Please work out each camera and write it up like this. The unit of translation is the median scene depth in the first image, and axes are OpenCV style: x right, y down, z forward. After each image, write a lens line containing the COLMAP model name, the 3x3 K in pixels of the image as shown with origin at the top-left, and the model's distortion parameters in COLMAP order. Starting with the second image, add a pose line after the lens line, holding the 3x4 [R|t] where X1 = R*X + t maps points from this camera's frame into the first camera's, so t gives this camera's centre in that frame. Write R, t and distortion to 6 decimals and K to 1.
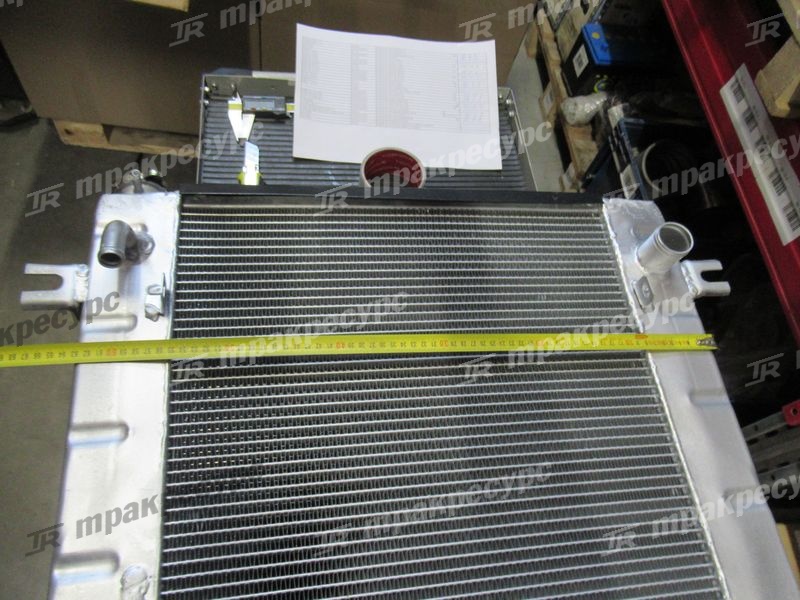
lens RADIAL K [[595.9, 0, 401.2], [0, 595.9, 298.4], [0, 0, 1]] dist [0.018565, -0.020442]
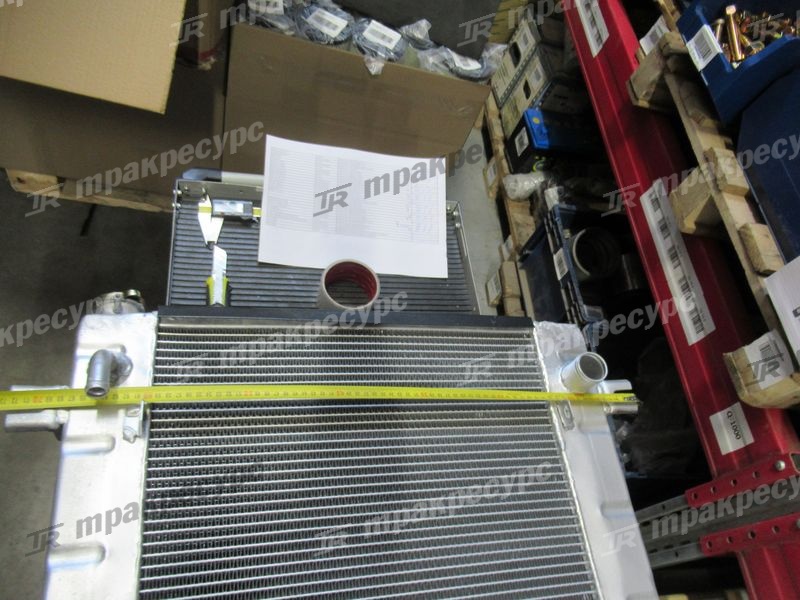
lens RADIAL K [[595.9, 0, 399.4], [0, 595.9, 294.9], [0, 0, 1]] dist [0.018565, -0.020442]
pose [[0.994708, 0.041194, 0.094122, -0.025198], [-0.037052, 0.998284, -0.045338, -0.134456], [-0.095828, 0.041611, 0.994528, -0.100160]]
